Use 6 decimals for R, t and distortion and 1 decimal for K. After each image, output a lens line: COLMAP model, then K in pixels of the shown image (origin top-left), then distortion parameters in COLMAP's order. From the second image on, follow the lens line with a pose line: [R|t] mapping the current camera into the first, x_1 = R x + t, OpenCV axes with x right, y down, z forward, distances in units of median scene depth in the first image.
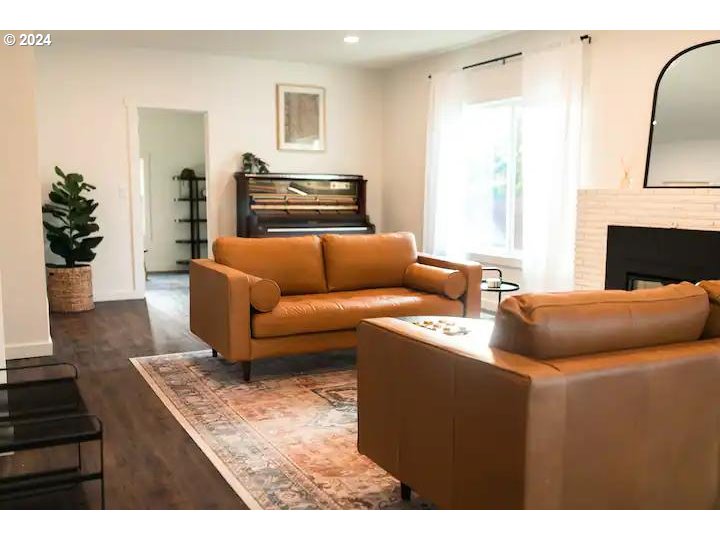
lens RADIAL K [[707.5, 0, 358.9], [0, 707.5, 269.5], [0, 0, 1]] dist [0.011797, 0.000000]
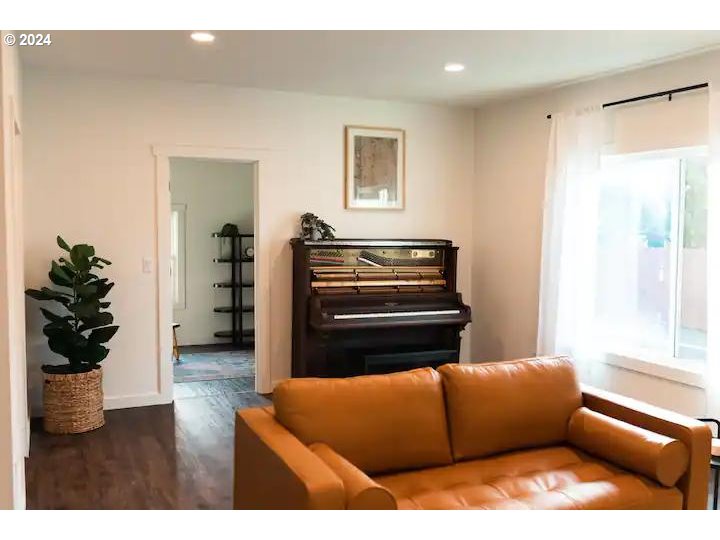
lens RADIAL K [[707.5, 0, 360.0], [0, 707.5, 269.6], [0, 0, 1]] dist [0.011797, 0.000000]
pose [[0.998736, 0.009489, -0.049350, -0.063407], [-0.011794, 0.998842, -0.046640, -0.070431], [0.048851, 0.047163, 0.997692, 0.239304]]
